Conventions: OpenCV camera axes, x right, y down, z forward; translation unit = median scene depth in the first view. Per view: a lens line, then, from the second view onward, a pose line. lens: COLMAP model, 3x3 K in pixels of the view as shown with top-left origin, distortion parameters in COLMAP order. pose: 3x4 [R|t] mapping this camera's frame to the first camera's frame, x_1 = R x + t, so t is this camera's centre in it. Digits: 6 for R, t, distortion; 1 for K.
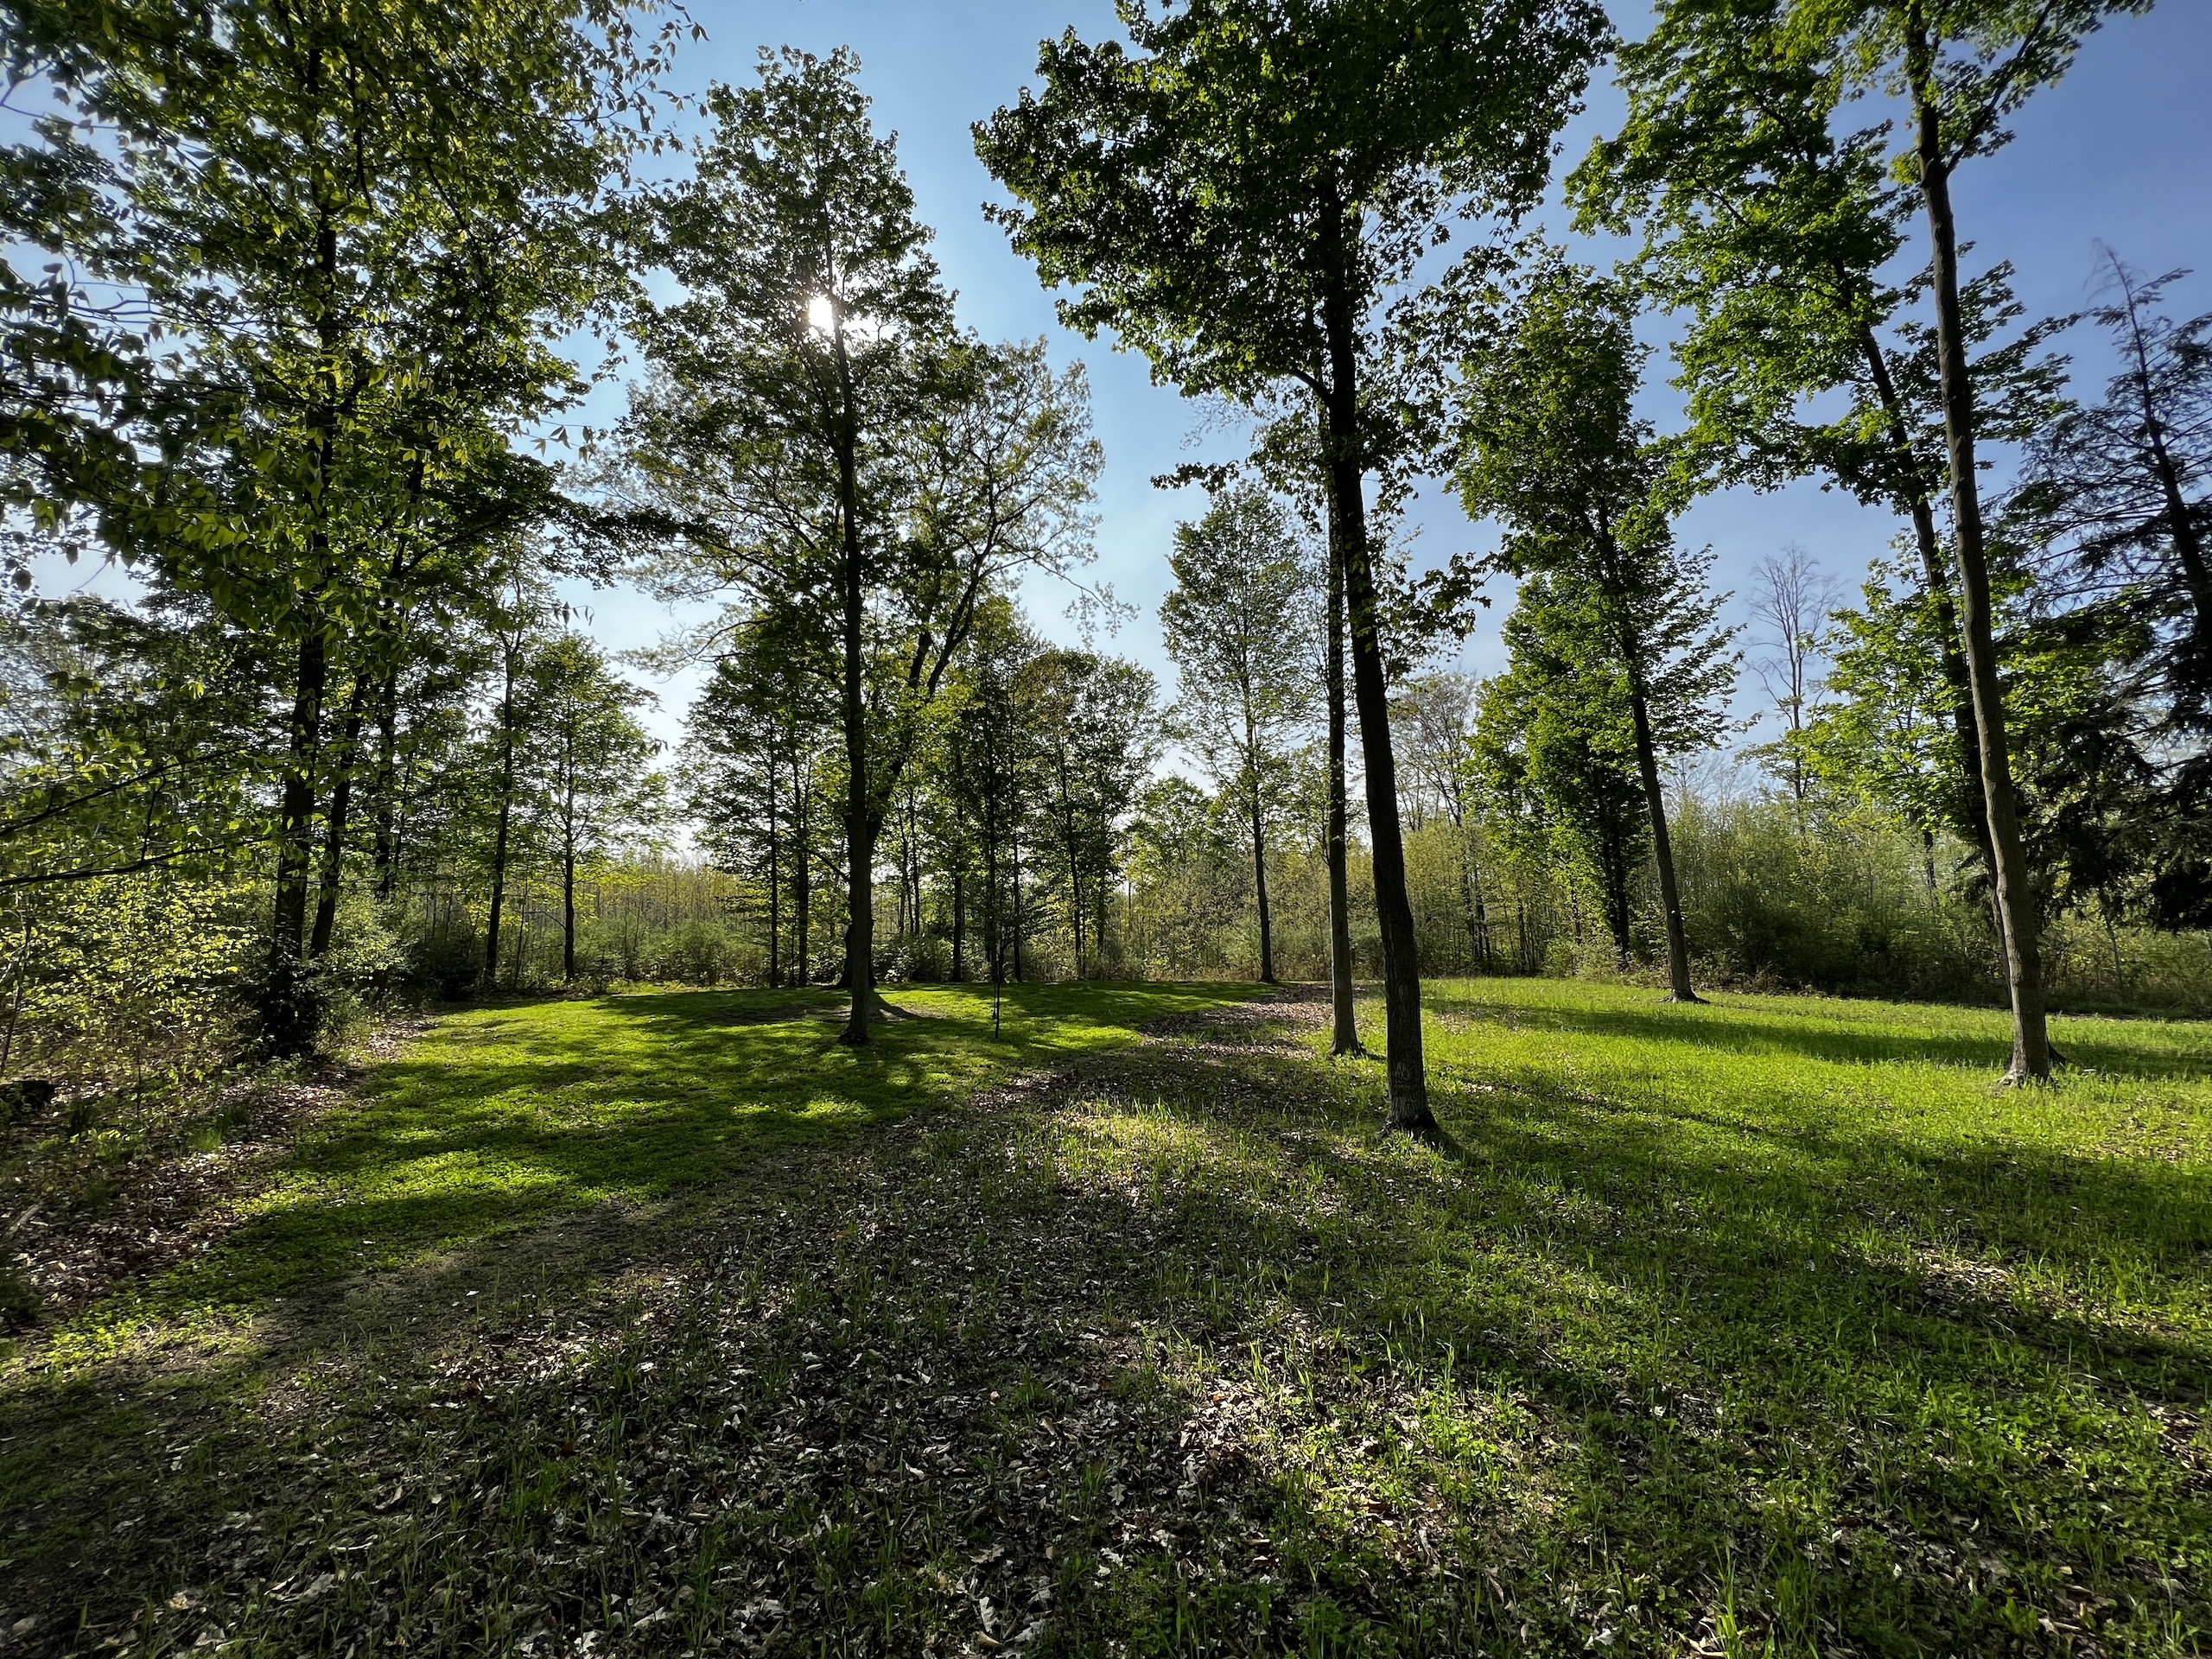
lens RADIAL K [[894.3, 0, 1105.5], [0, 894.3, 840.6], [0, 0, 1]] dist [0.001284, -0.003418]
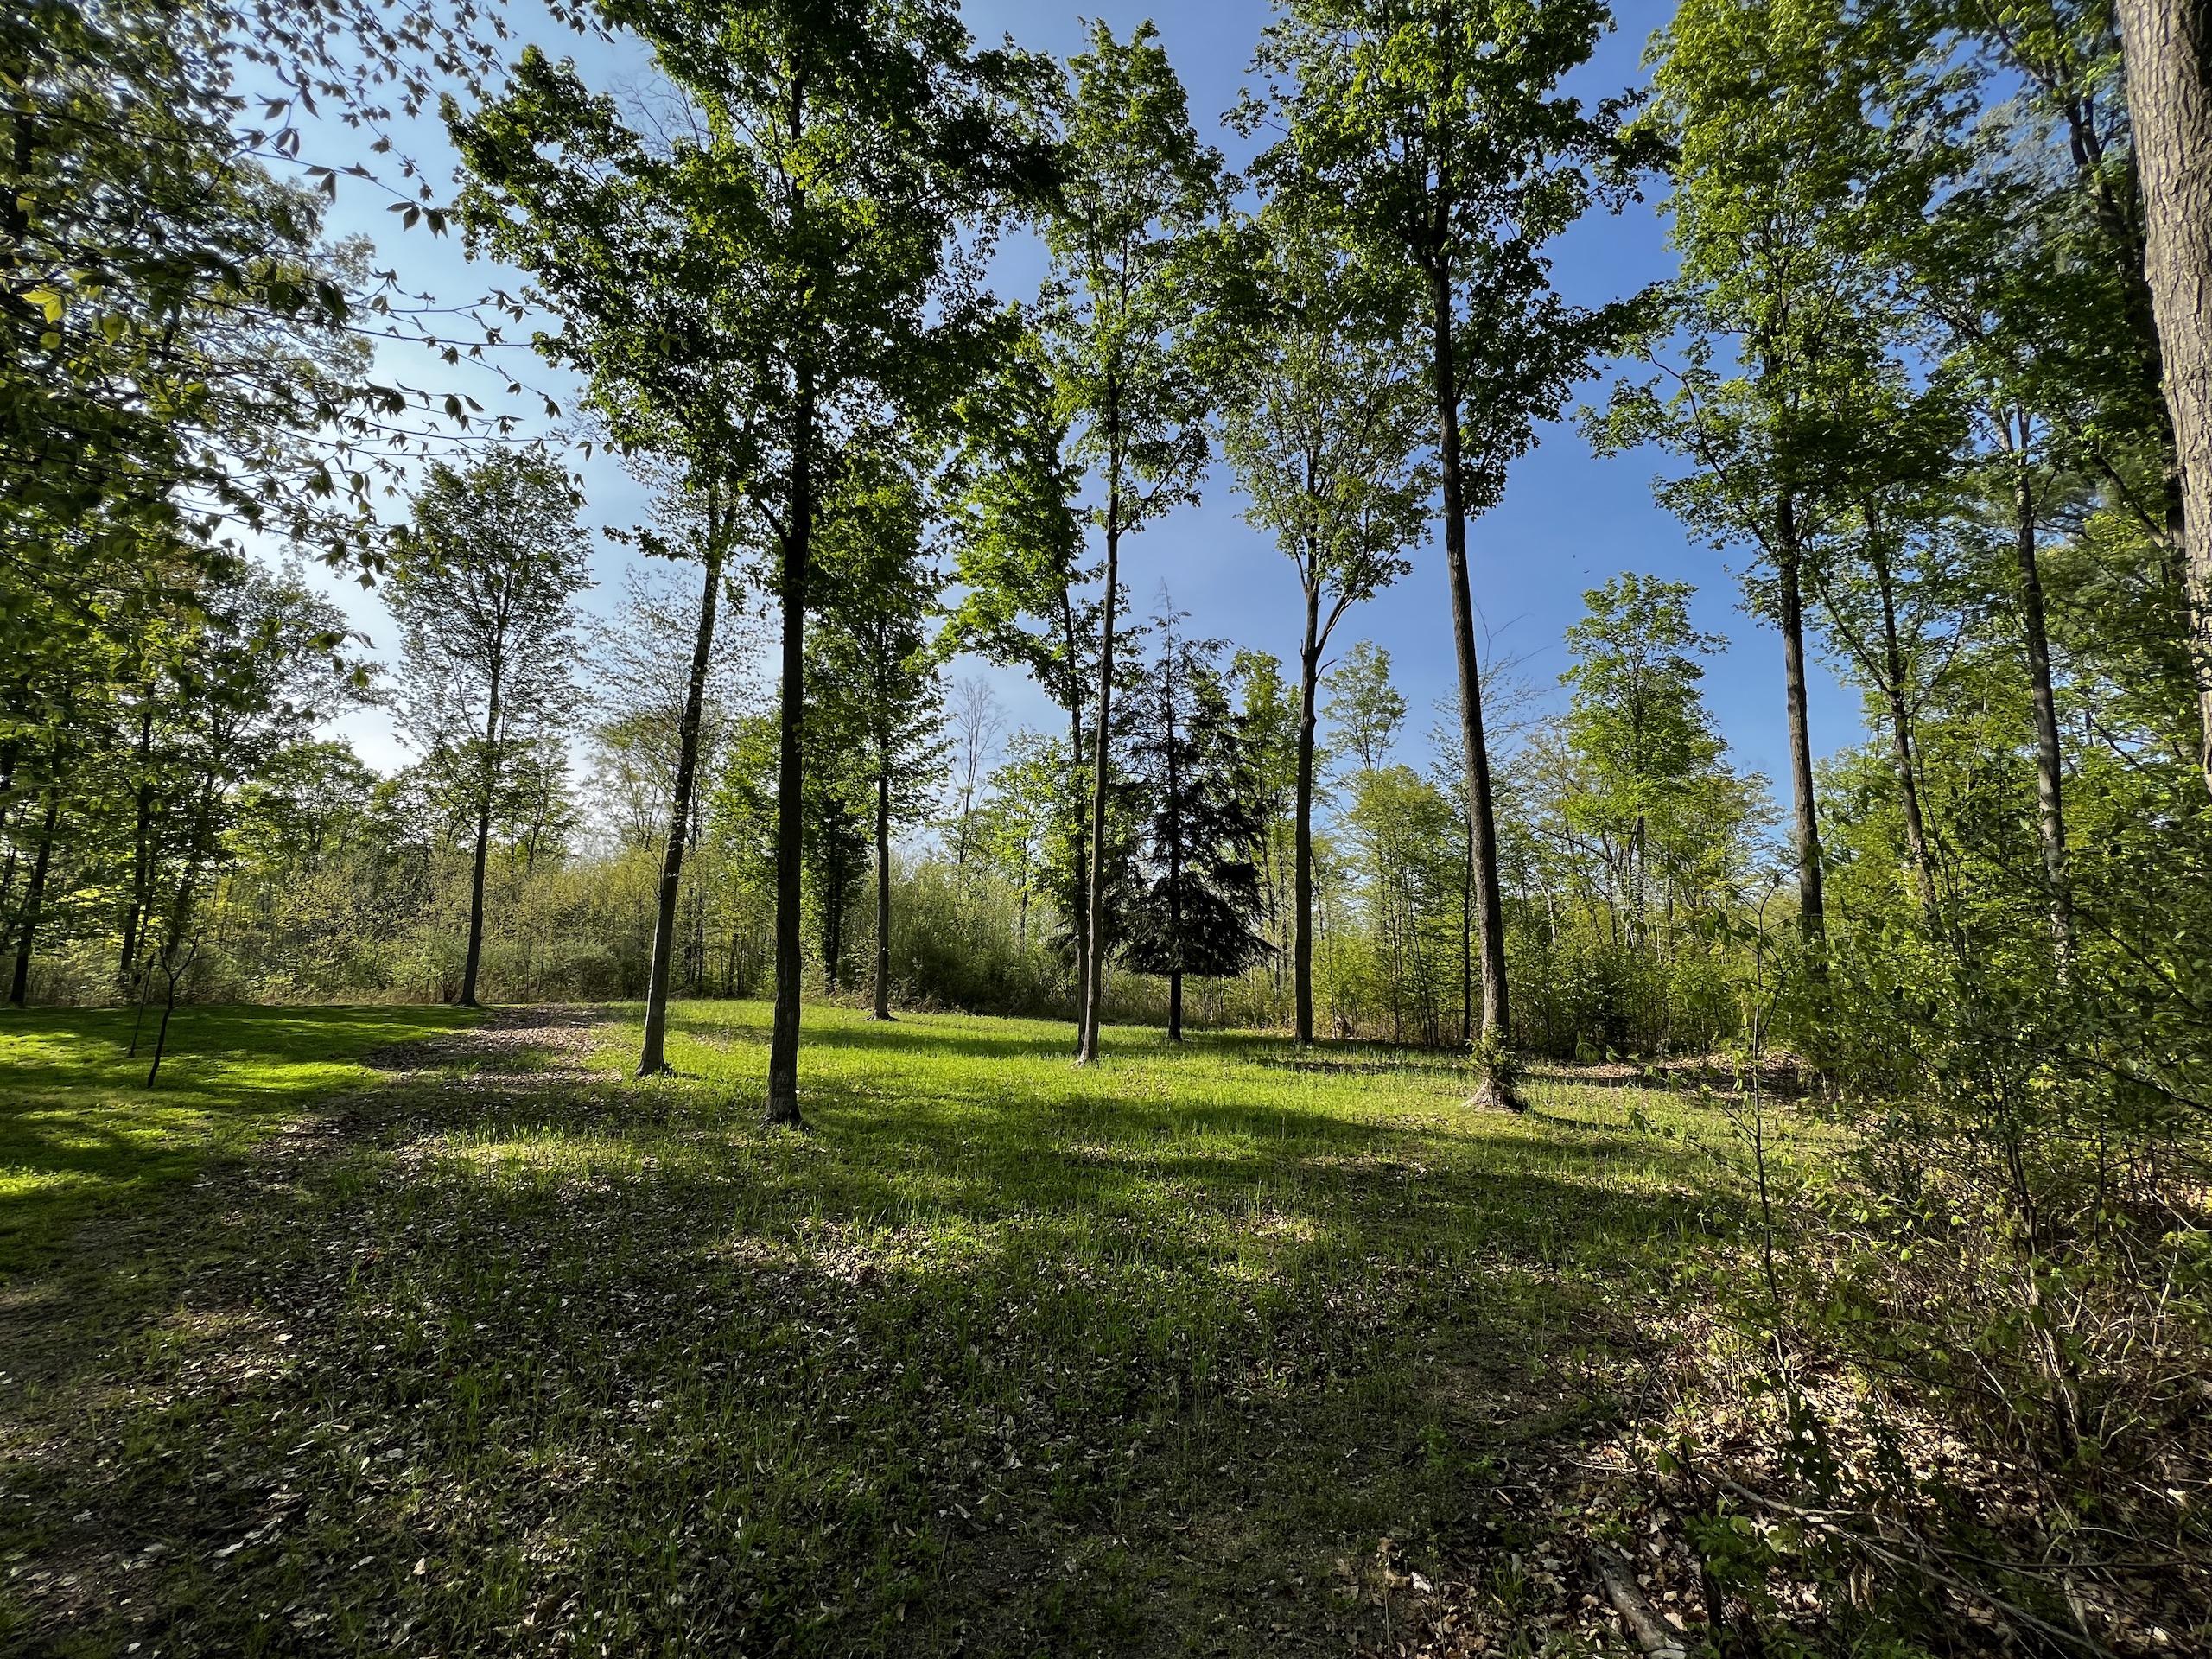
lens RADIAL K [[894.3, 0, 1105.5], [0, 894.3, 840.6], [0, 0, 1]] dist [0.001284, -0.003418]
pose [[0.657866, 0.129916, 0.741845, -0.140276], [-0.113349, 0.990869, -0.073010, -0.016887], [-0.744557, -0.036057, 0.666585, -0.080742]]
